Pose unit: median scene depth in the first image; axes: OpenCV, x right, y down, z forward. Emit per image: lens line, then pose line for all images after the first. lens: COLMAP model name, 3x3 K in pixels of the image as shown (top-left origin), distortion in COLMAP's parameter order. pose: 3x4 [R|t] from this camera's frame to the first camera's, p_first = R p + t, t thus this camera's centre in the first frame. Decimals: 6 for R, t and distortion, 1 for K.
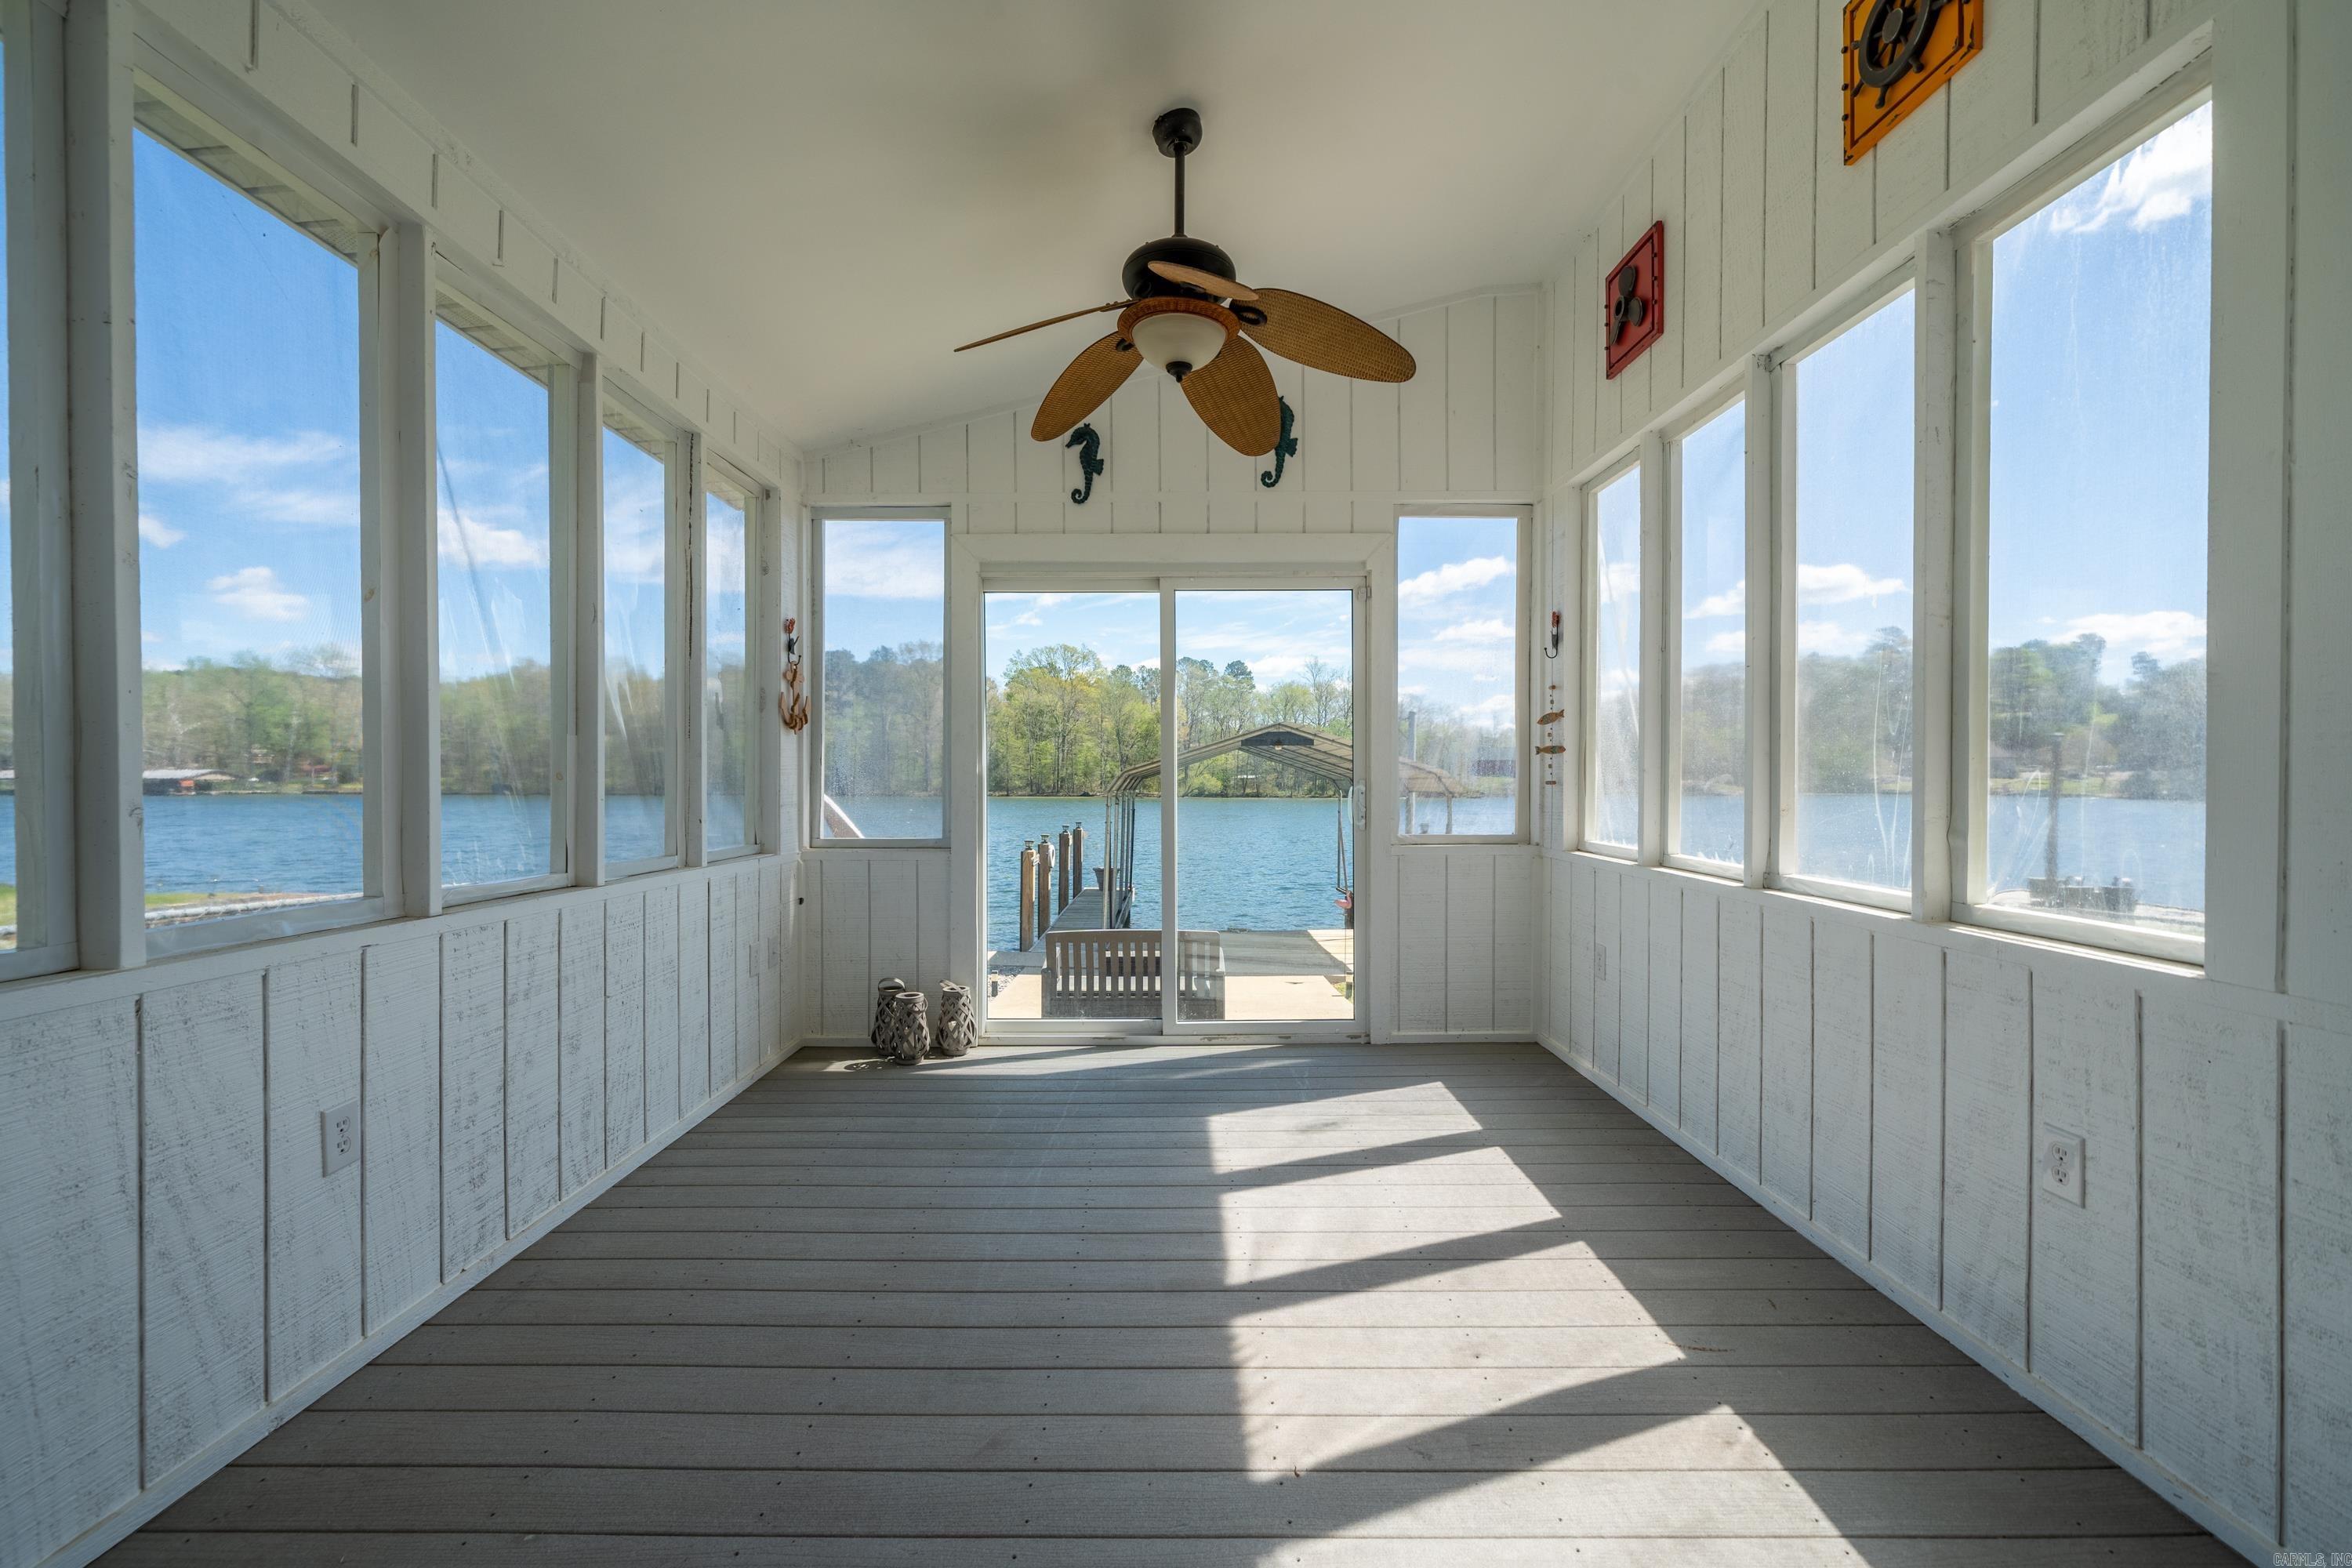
lens RADIAL K [[975.4, 0, 1166.0], [0, 975.4, 790.5], [0, 0, 1]] dist [-0.000068, 0.000486]
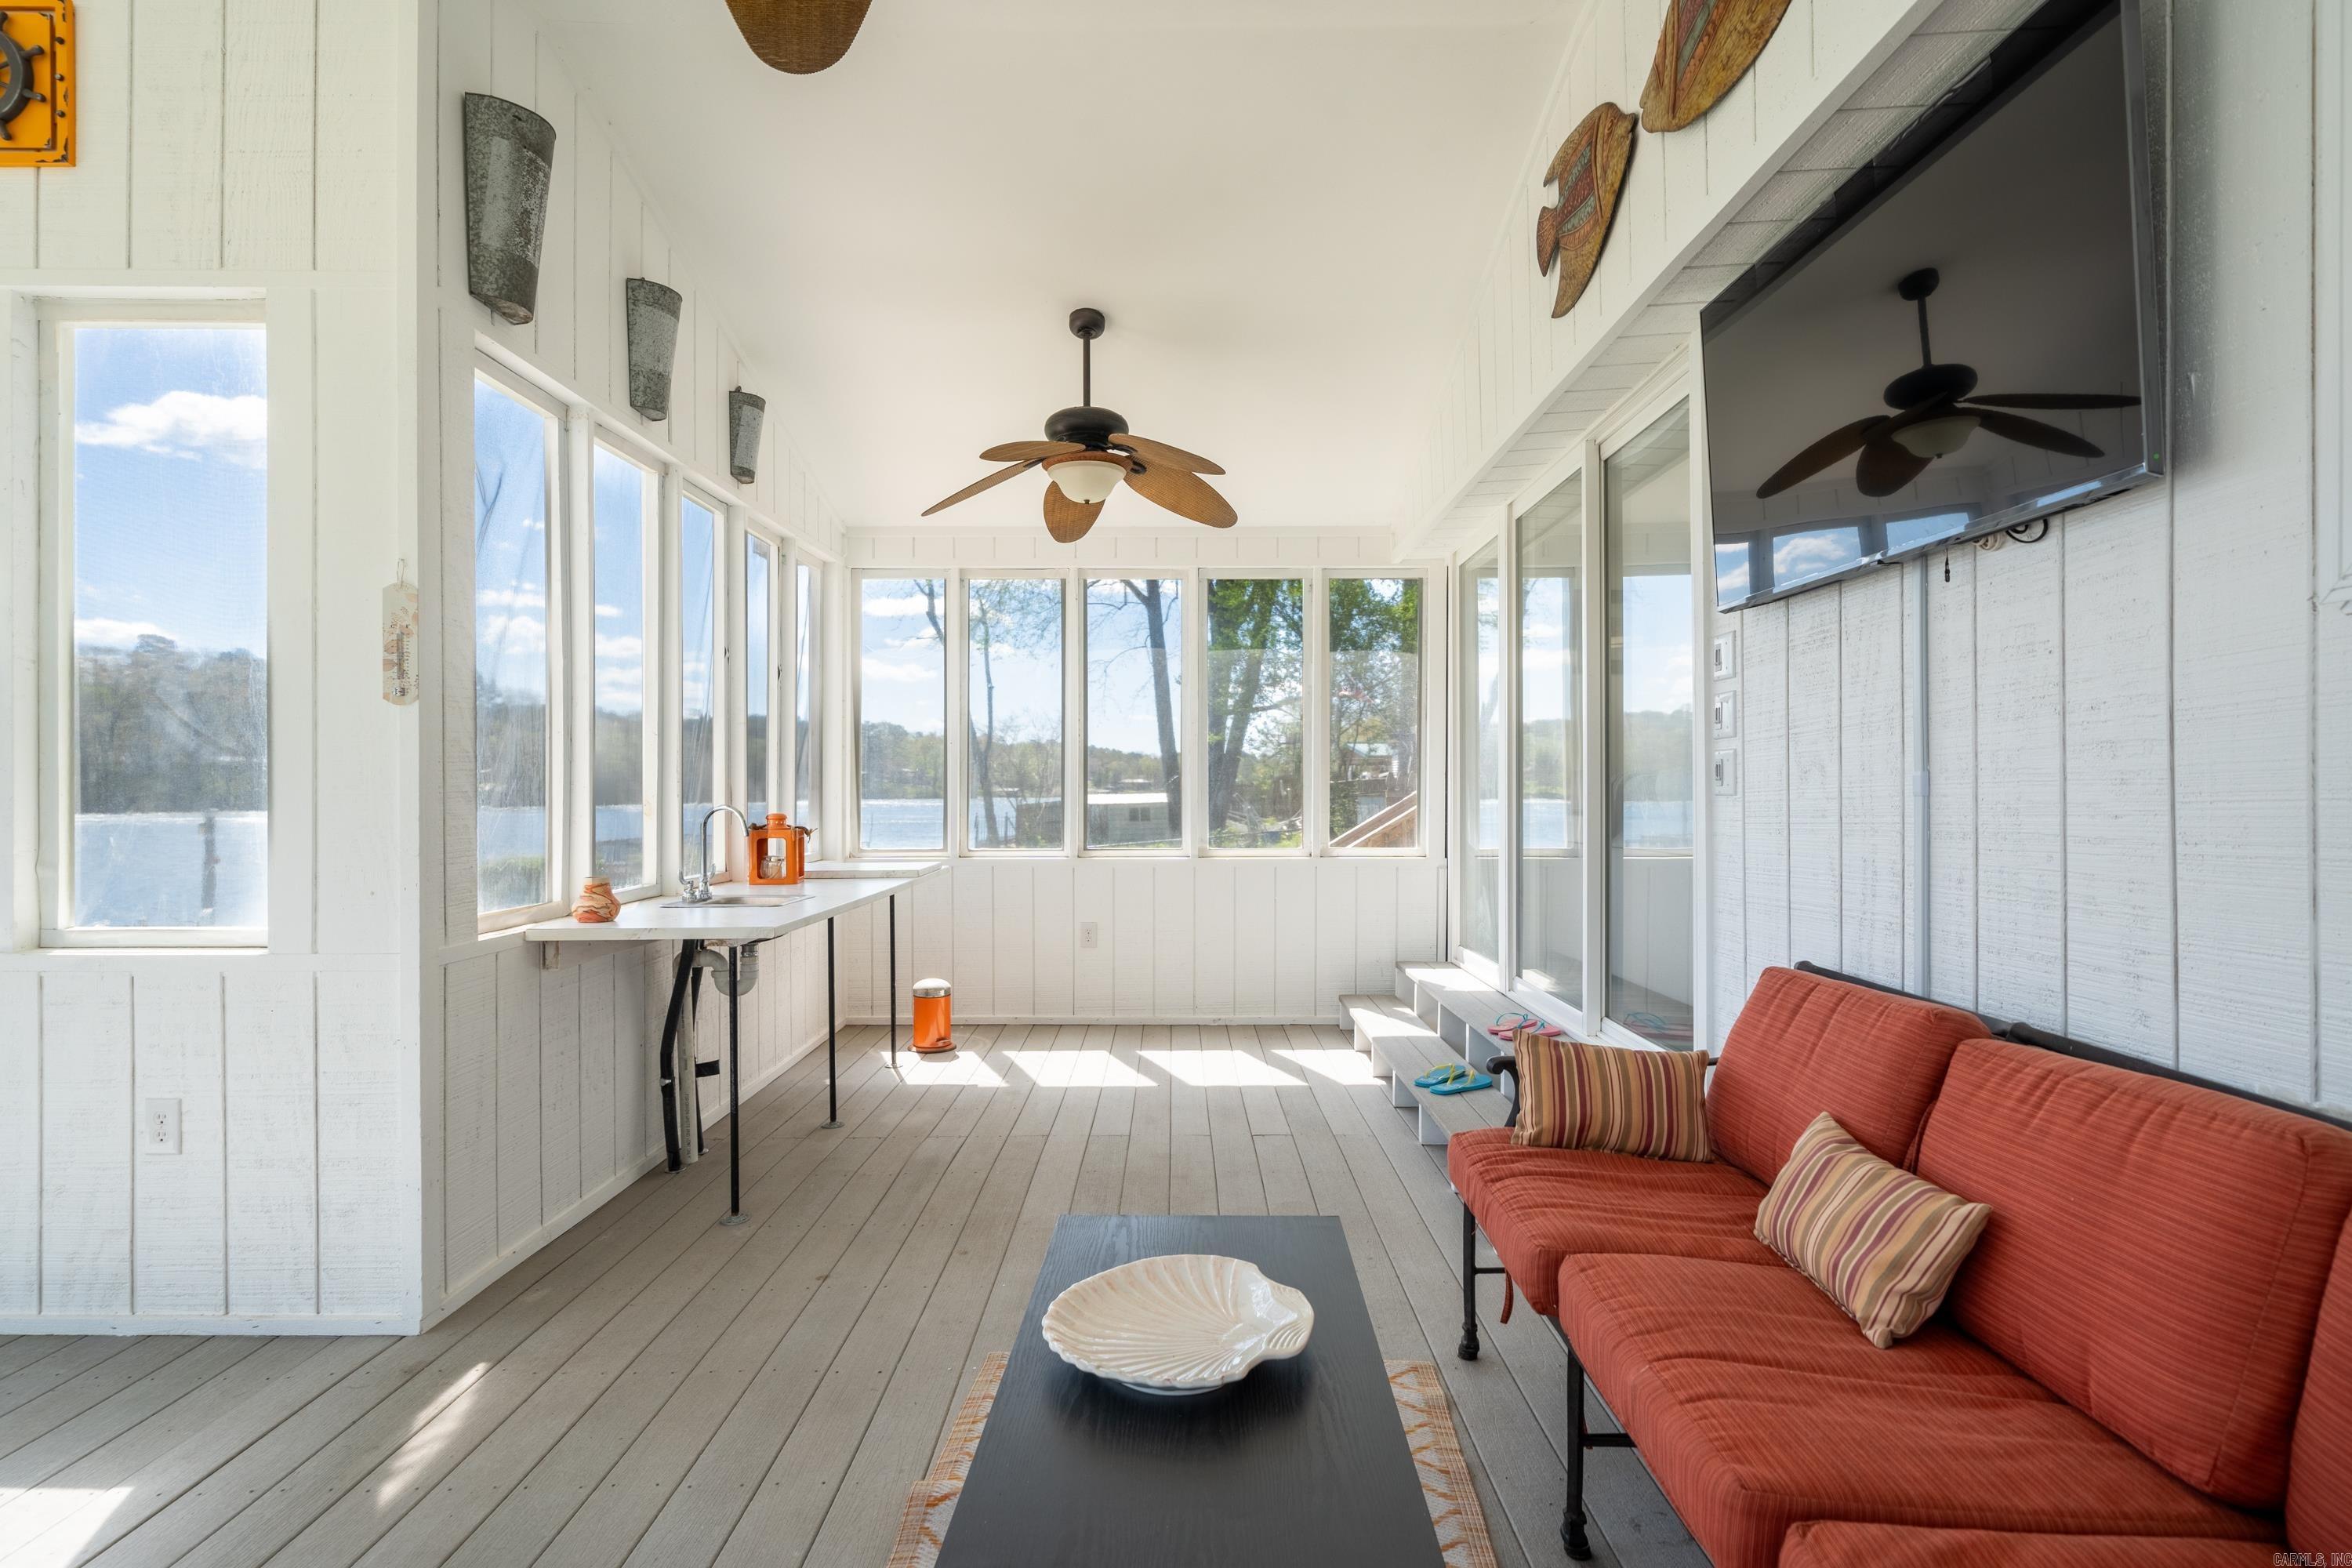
lens RADIAL K [[1168.5, 0, 1161.7], [0, 1168.5, 788.3], [0, 0, 1]] dist [-0.007064, 0.003555]
pose [[0.006015, 0.001319, 0.999981, -0.369757], [0.012049, 0.999926, -0.001391, -0.018701], [-0.999909, 0.012057, 0.005999, -0.187800]]
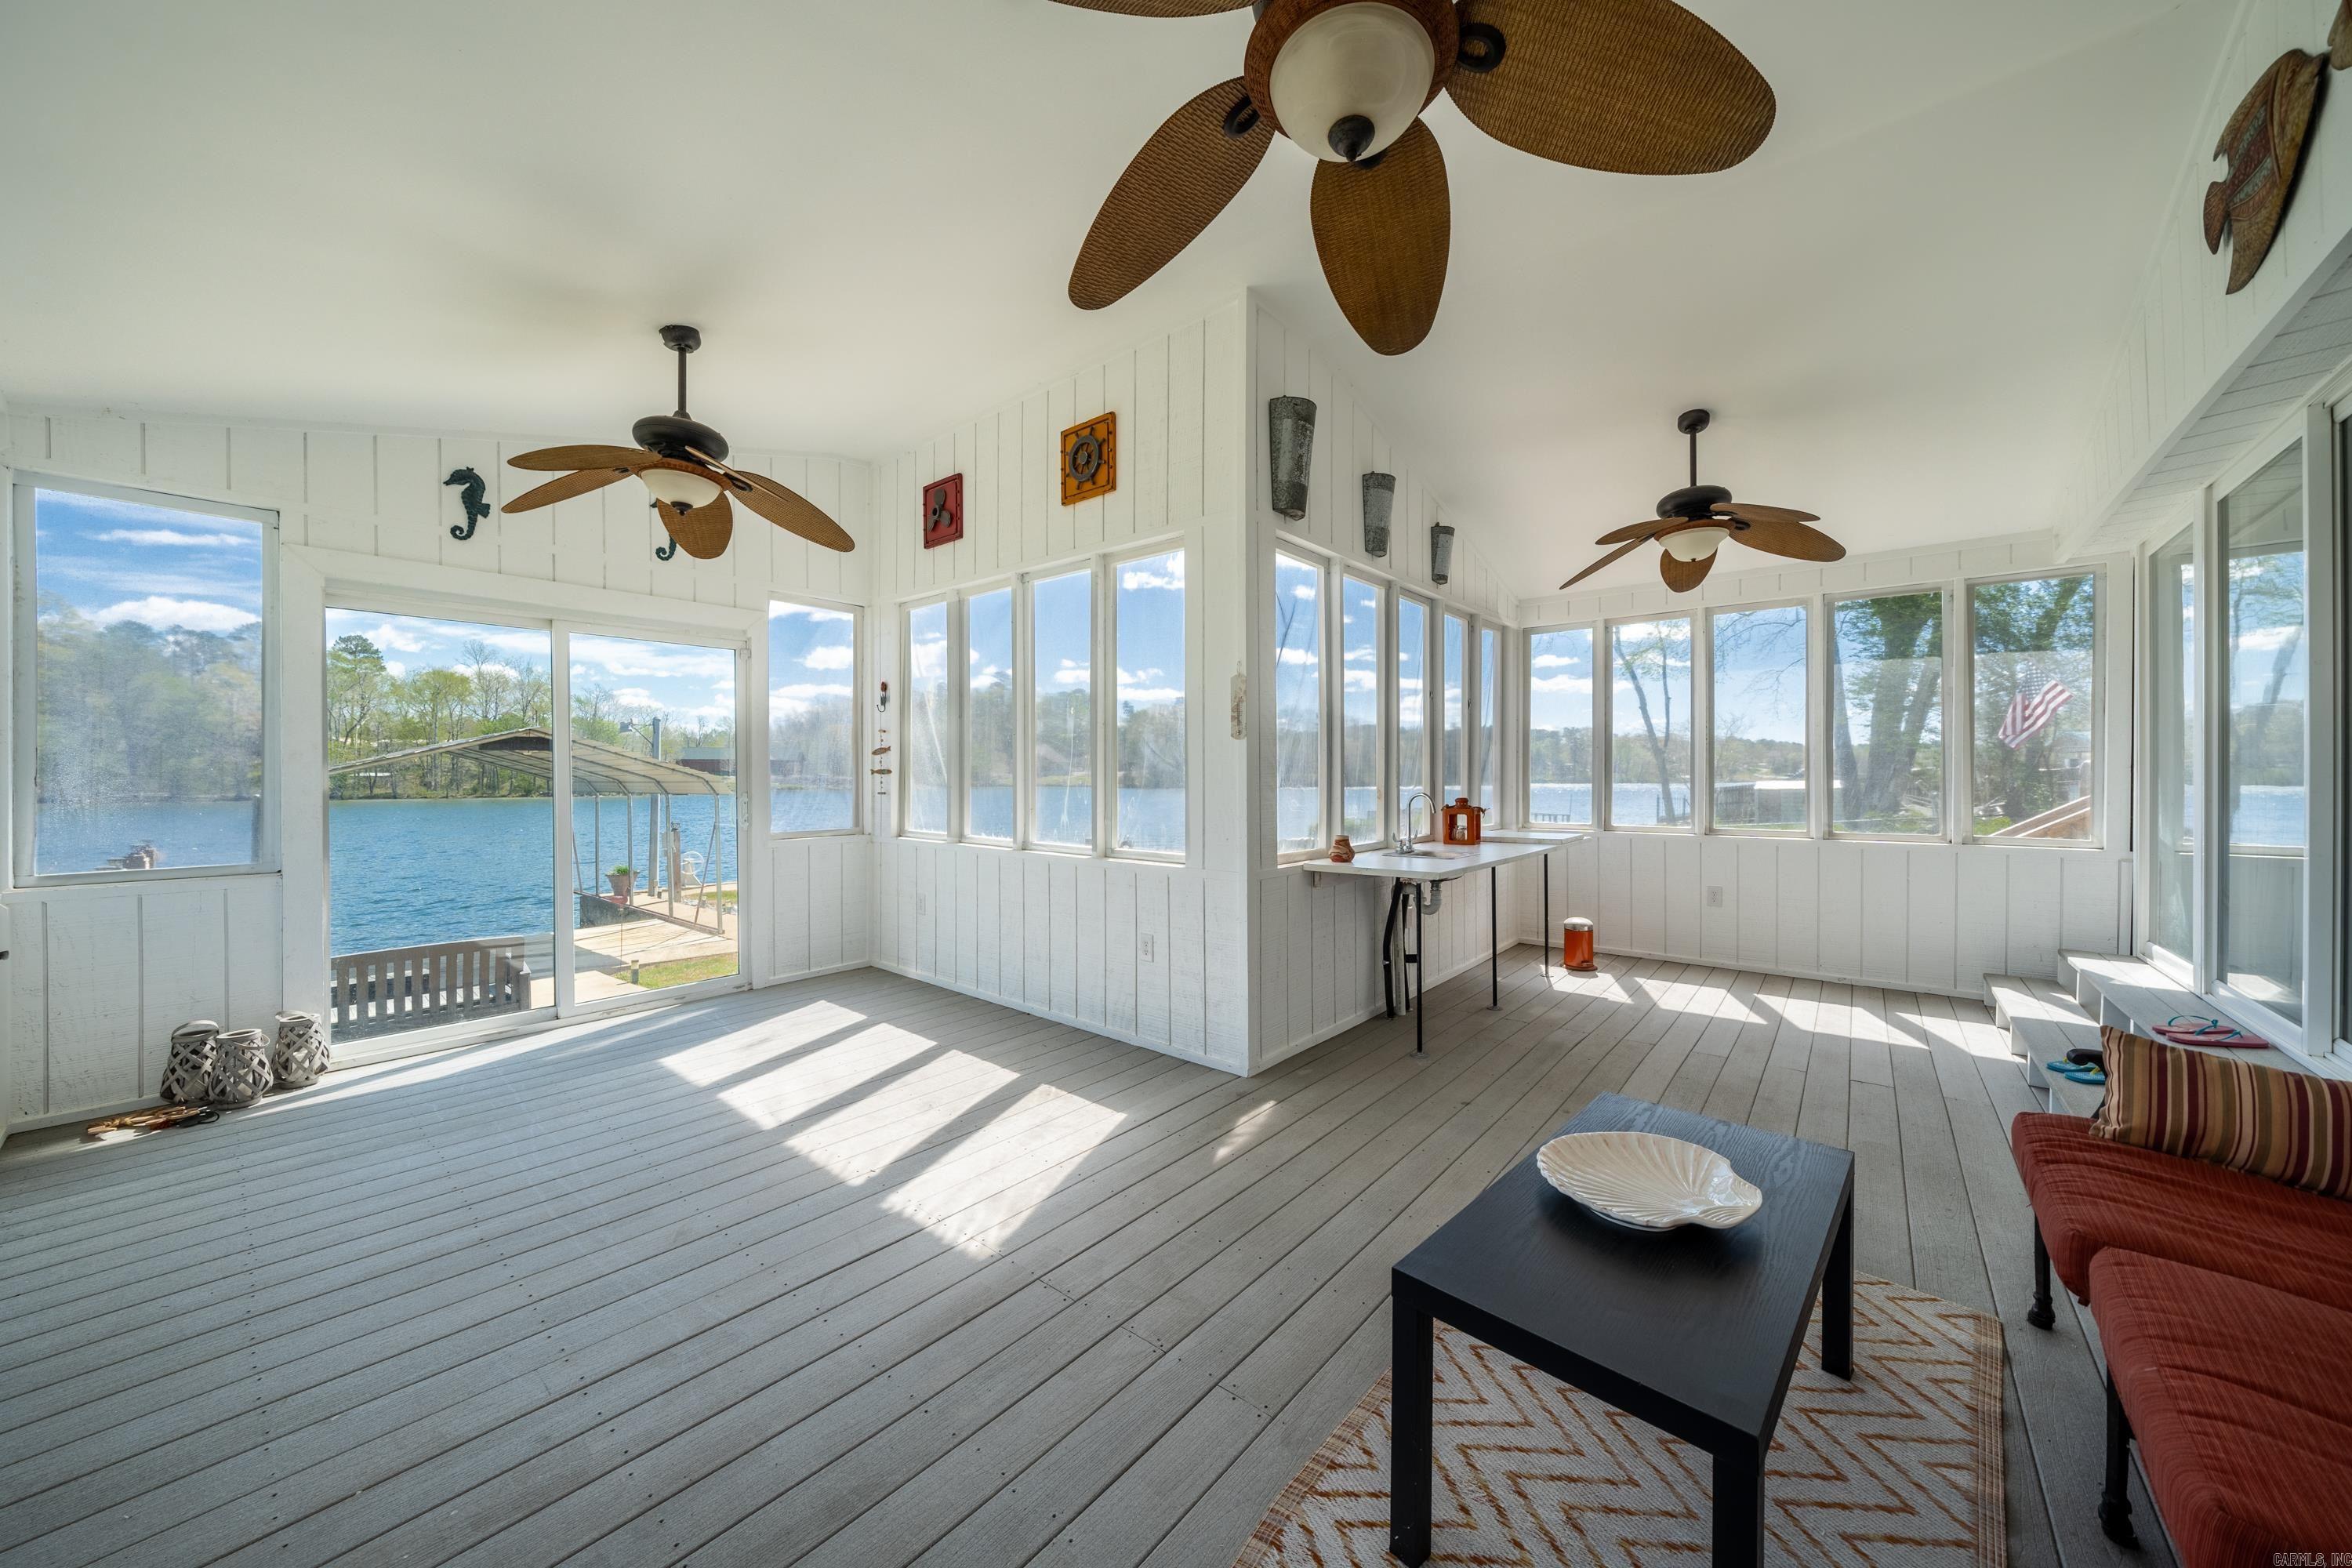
lens RADIAL K [[796.4, 0, 1218.2], [0, 796.4, 779.3], [0, 0, 1]] dist [-0.006036, 0.000398]
pose [[0.623263, -0.002232, 0.782009, -0.394253], [0.009729, 0.999941, -0.004899, -0.029421], [-0.781952, 0.010662, 0.623248, -0.298437]]
